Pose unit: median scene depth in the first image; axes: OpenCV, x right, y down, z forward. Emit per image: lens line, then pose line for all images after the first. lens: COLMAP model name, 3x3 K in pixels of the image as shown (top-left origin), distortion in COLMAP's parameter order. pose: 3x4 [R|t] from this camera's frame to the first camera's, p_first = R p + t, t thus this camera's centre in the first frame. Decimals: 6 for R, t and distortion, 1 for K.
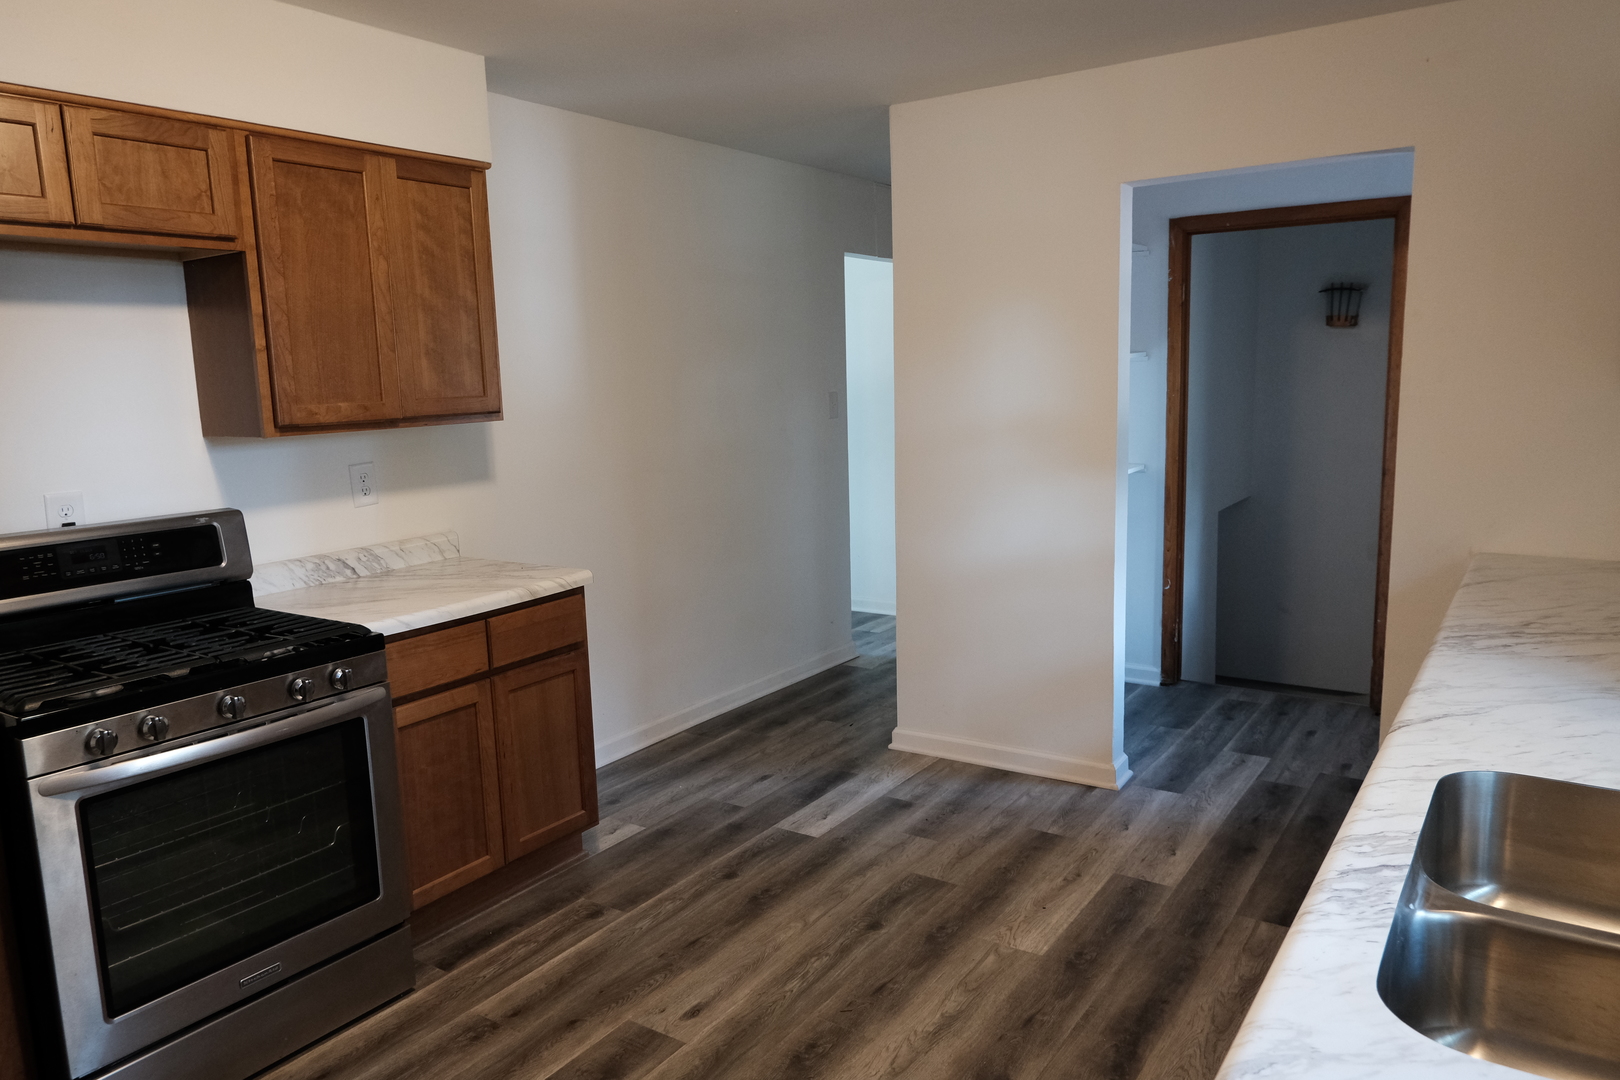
lens RADIAL K [[1134.6, 0, 810.0], [0, 1134.6, 540.0], [0, 0, 1]] dist [0.009819, 0.002934]
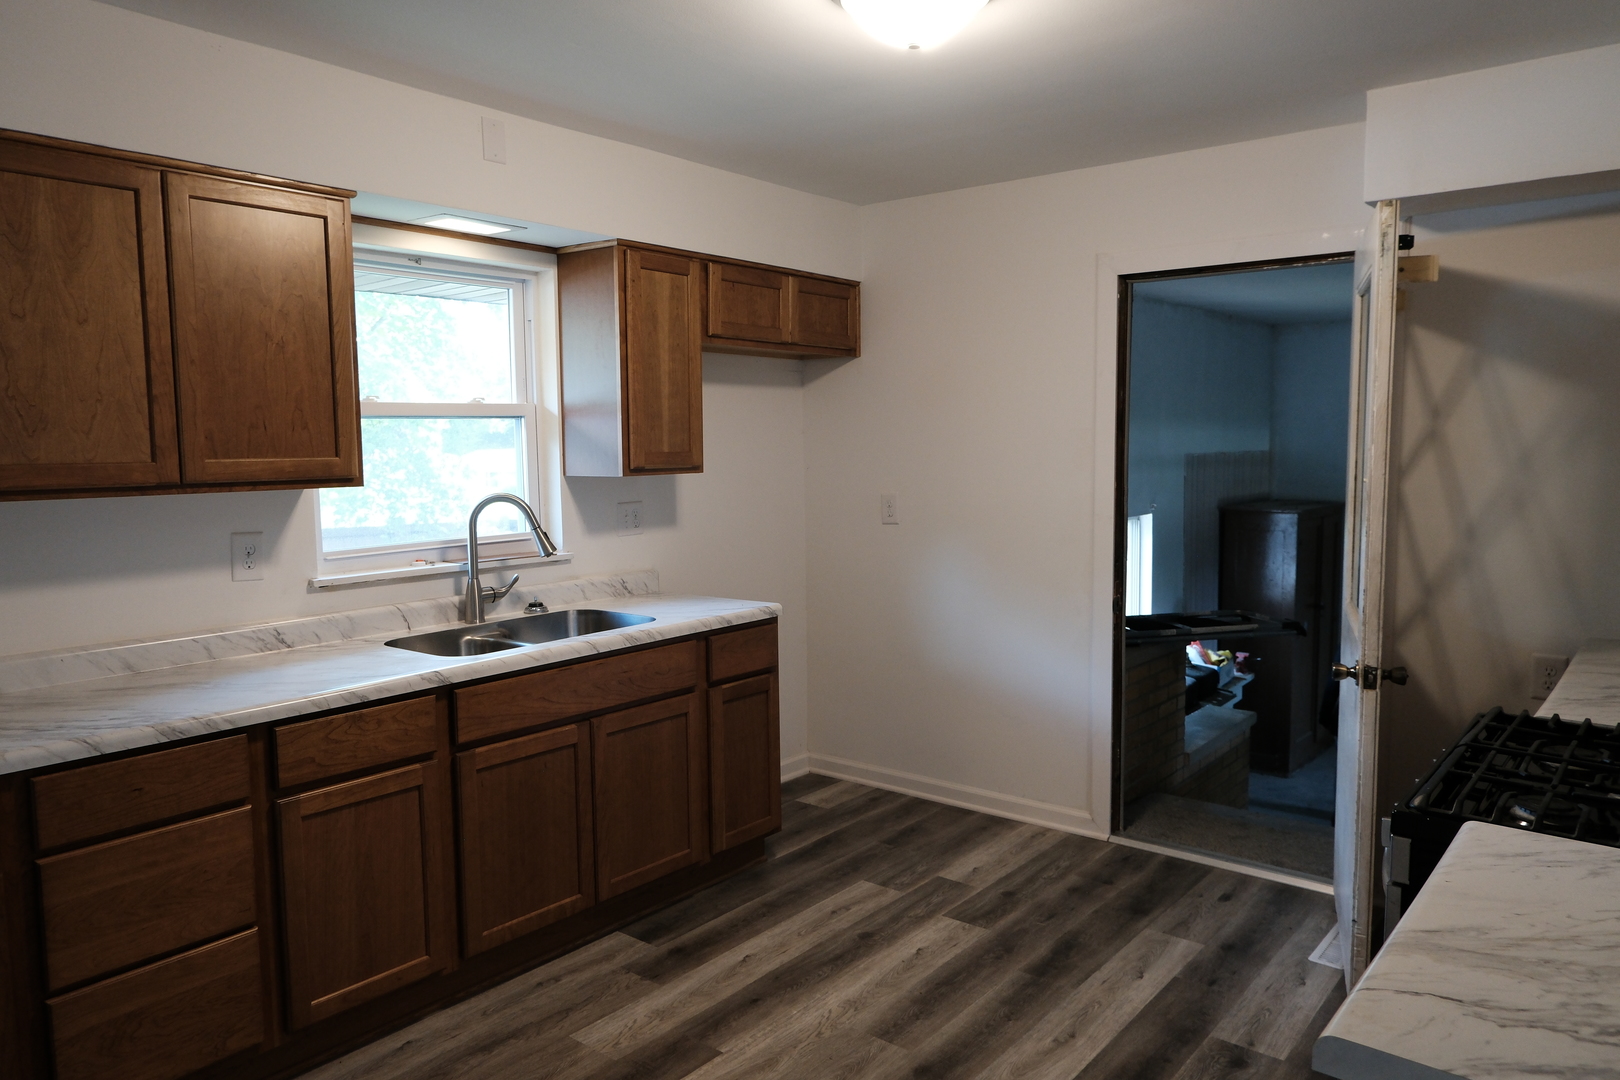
lens RADIAL K [[1094.2, 0, 810.0], [0, 1094.2, 540.0], [0, 0, 1]] dist [-0.001511, -0.000221]
pose [[0.995489, 0.035599, -0.087942, -0.073316], [-0.040239, 0.997859, -0.051565, 0.018689], [0.085918, 0.054871, 0.994790, -0.108209]]
